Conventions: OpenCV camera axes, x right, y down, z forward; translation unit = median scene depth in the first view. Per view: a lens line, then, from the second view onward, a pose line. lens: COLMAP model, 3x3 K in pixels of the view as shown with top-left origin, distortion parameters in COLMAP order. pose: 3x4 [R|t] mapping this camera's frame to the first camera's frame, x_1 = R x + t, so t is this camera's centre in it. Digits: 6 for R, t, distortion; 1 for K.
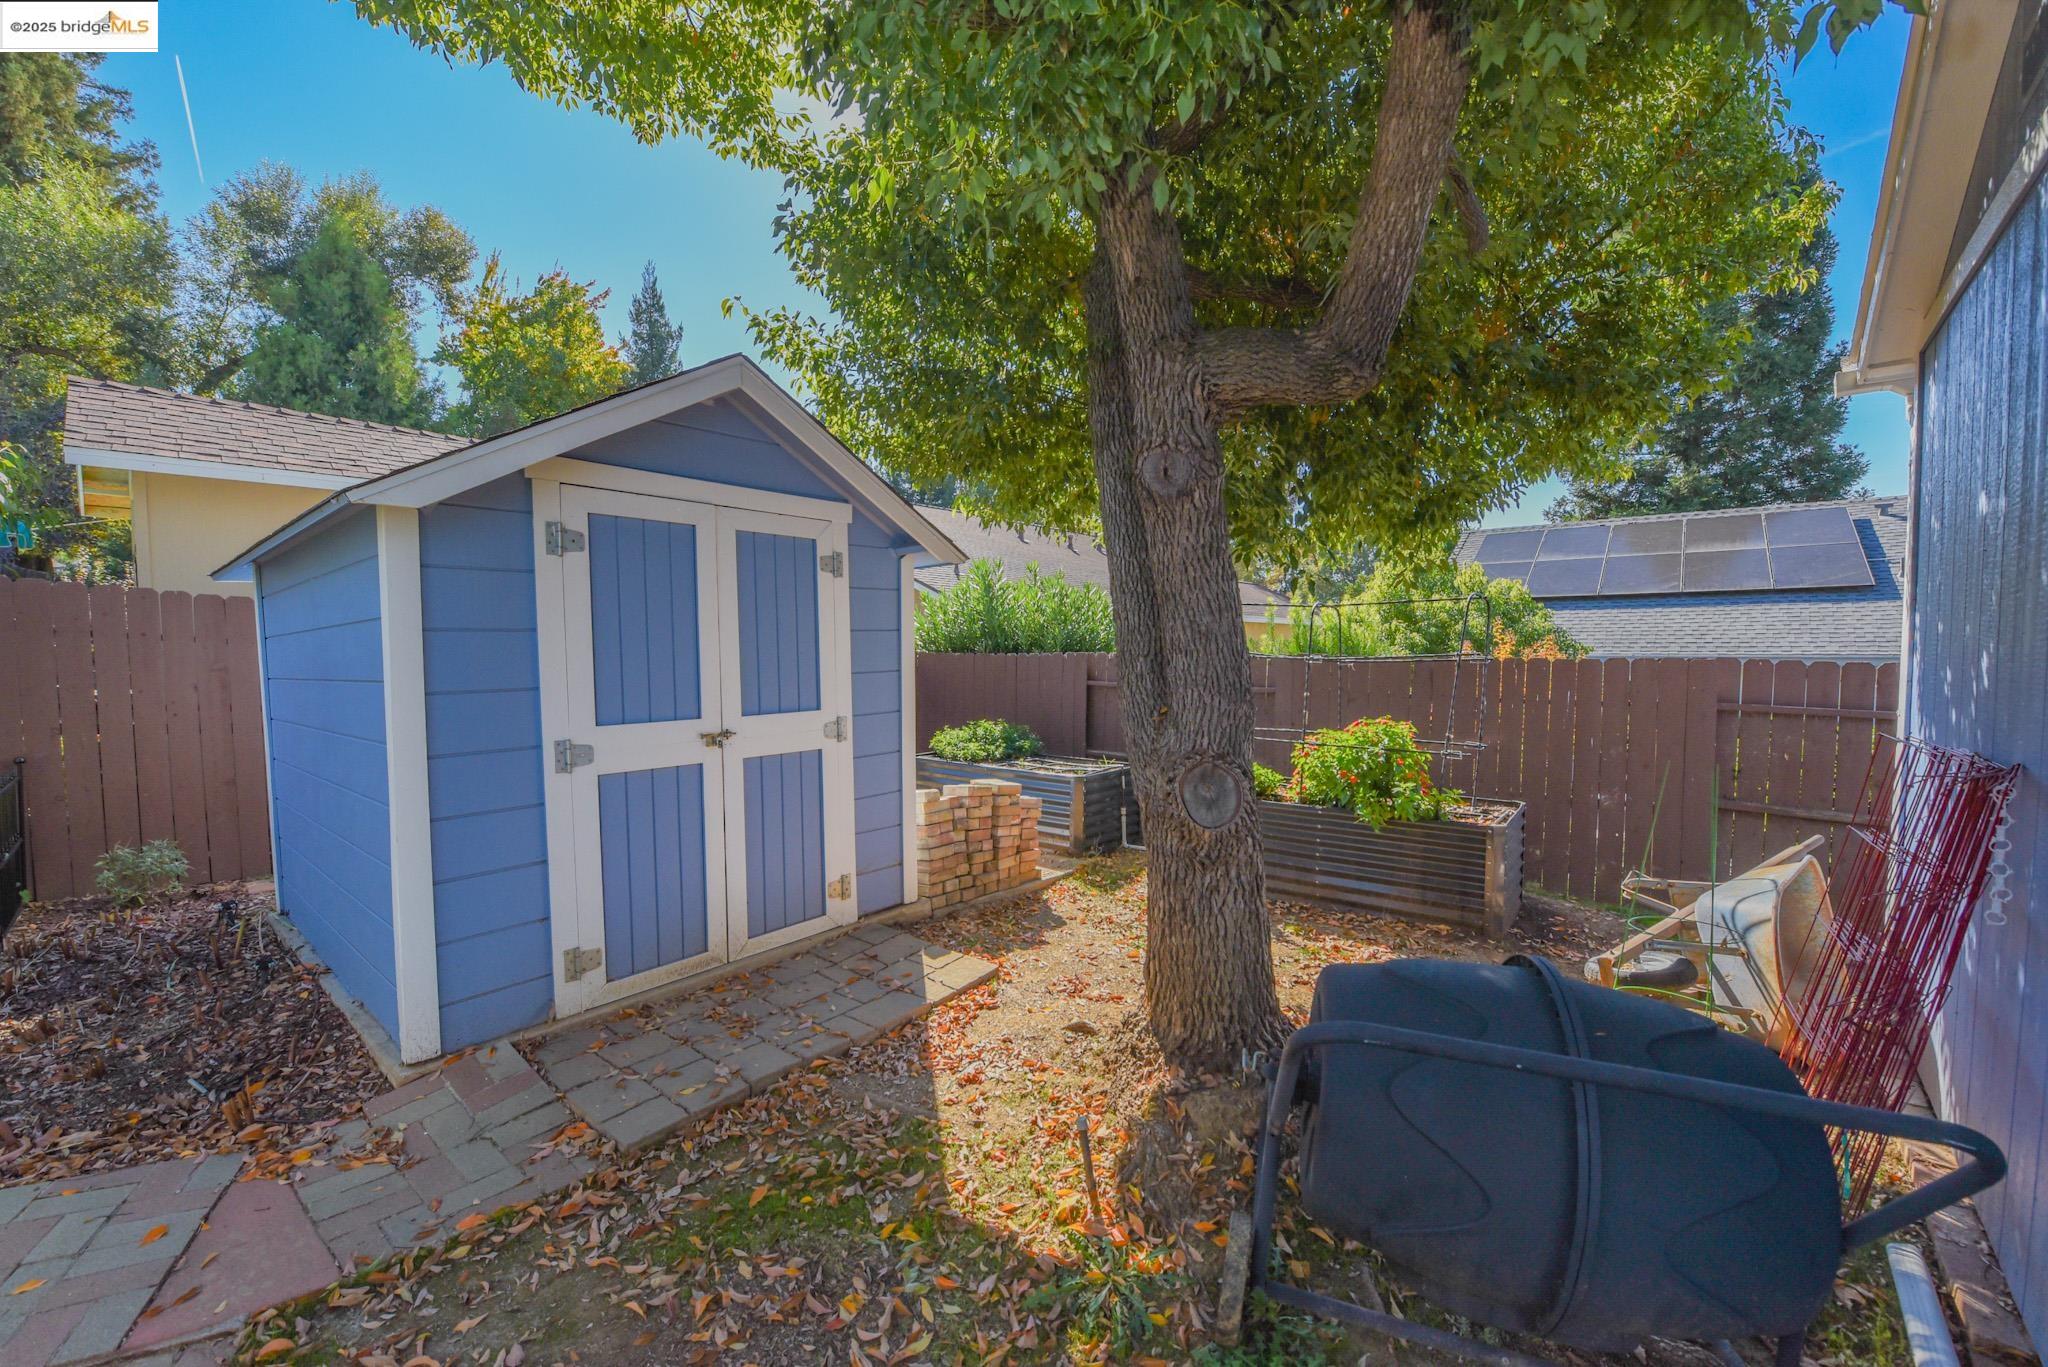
lens RADIAL K [[812.0, 0, 1018.3], [0, 812.0, 687.9], [0, 0, 1]] dist [-0.016221, -0.002684]
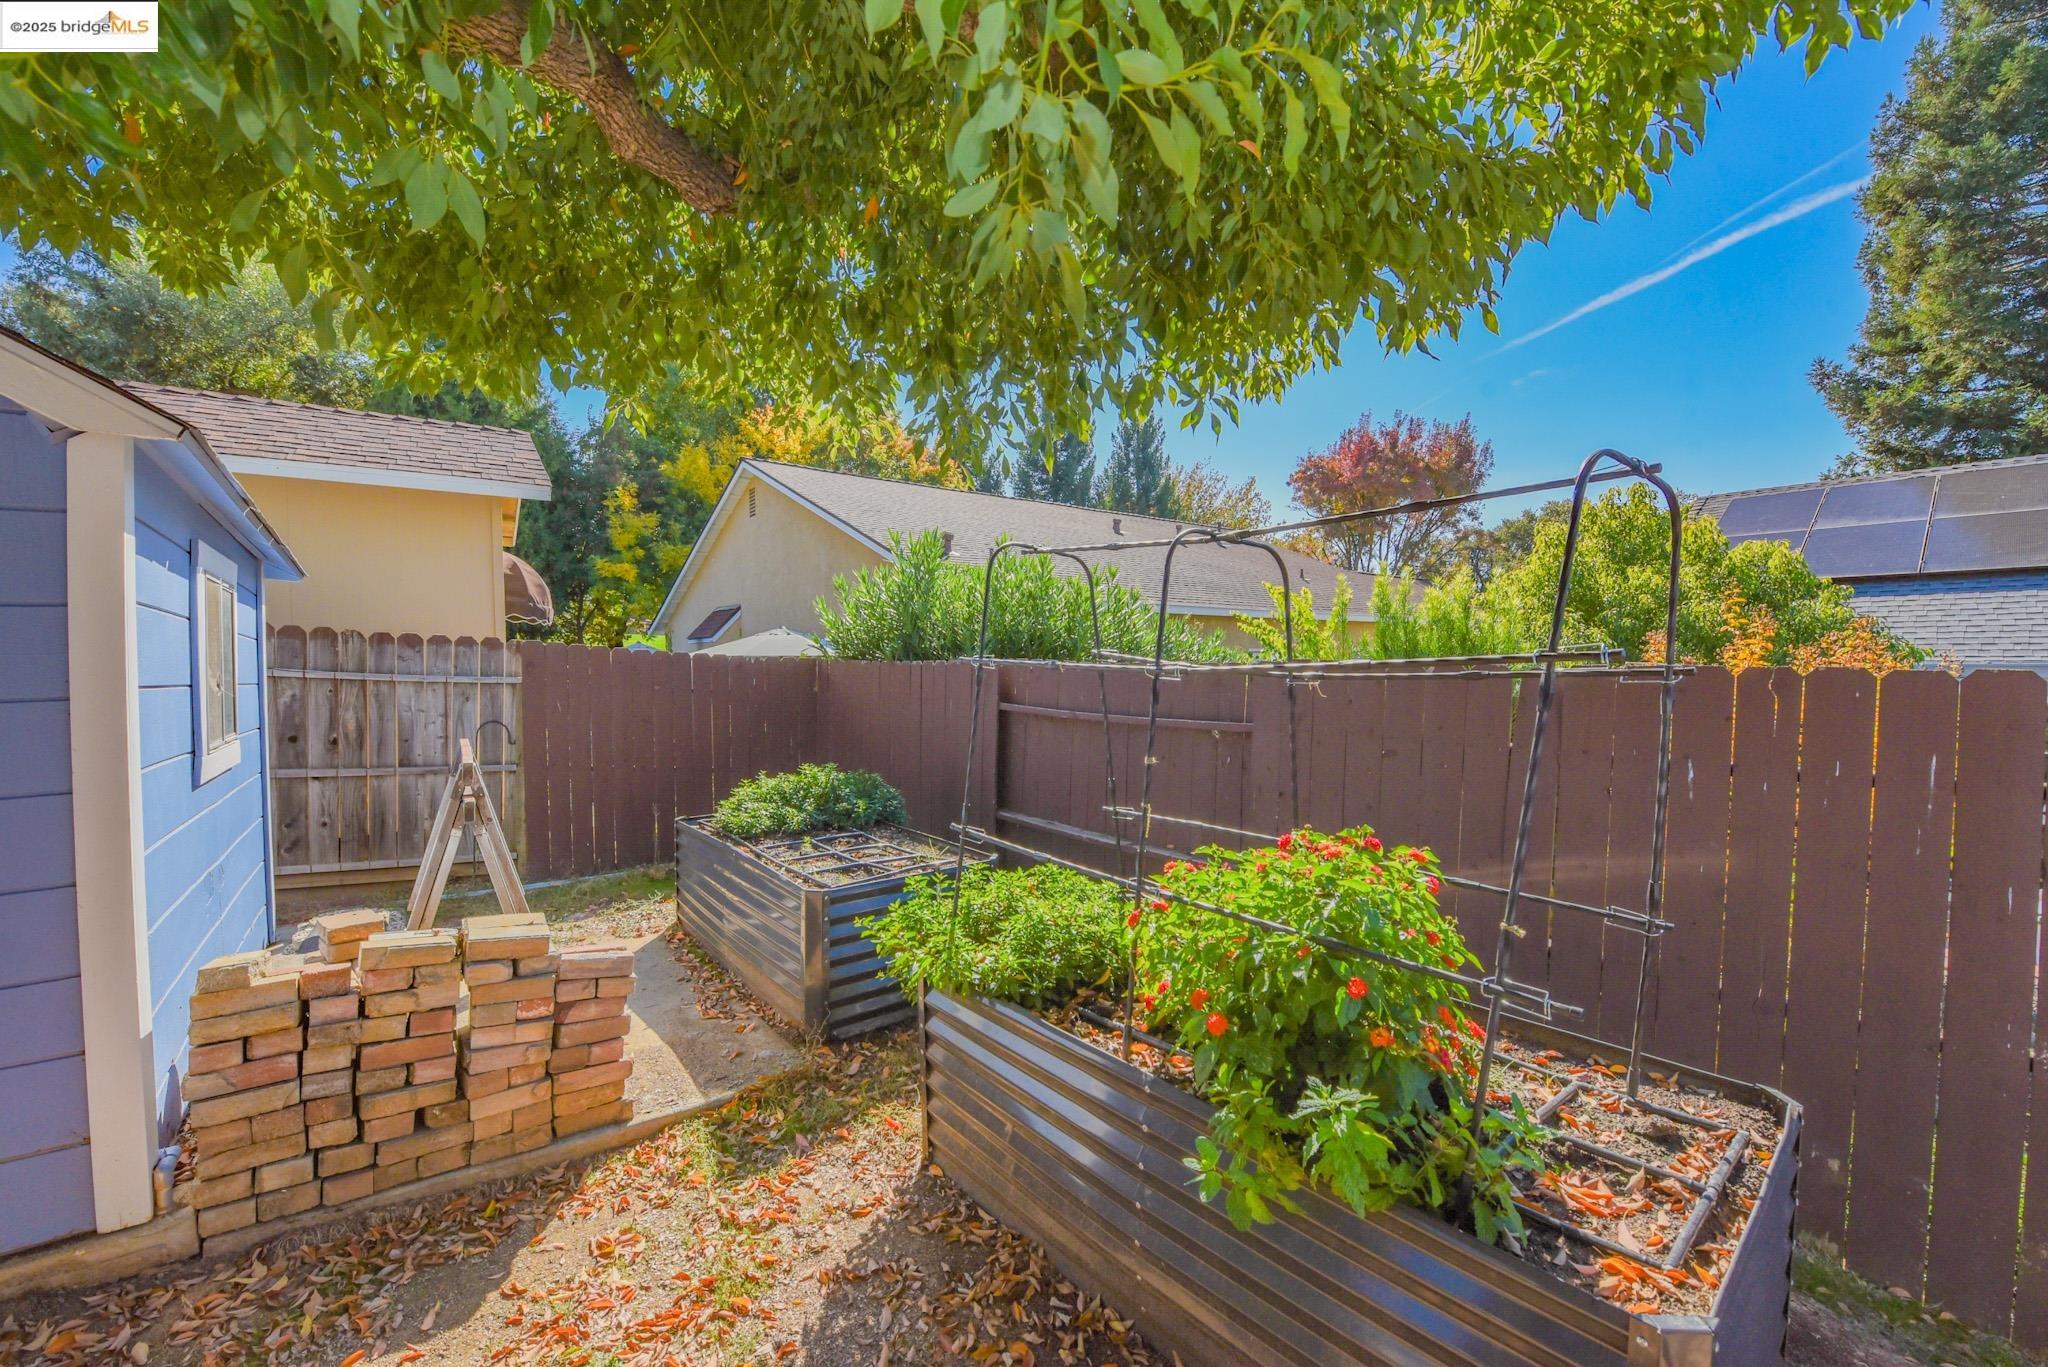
lens RADIAL K [[812.0, 0, 1018.3], [0, 812.0, 687.9], [0, 0, 1]] dist [-0.016221, -0.002684]
pose [[0.978040, 0.005432, -0.208348, 0.250986], [-0.007828, 0.999912, -0.010678, -0.015263], [0.208272, 0.012074, 0.977996, 0.404338]]
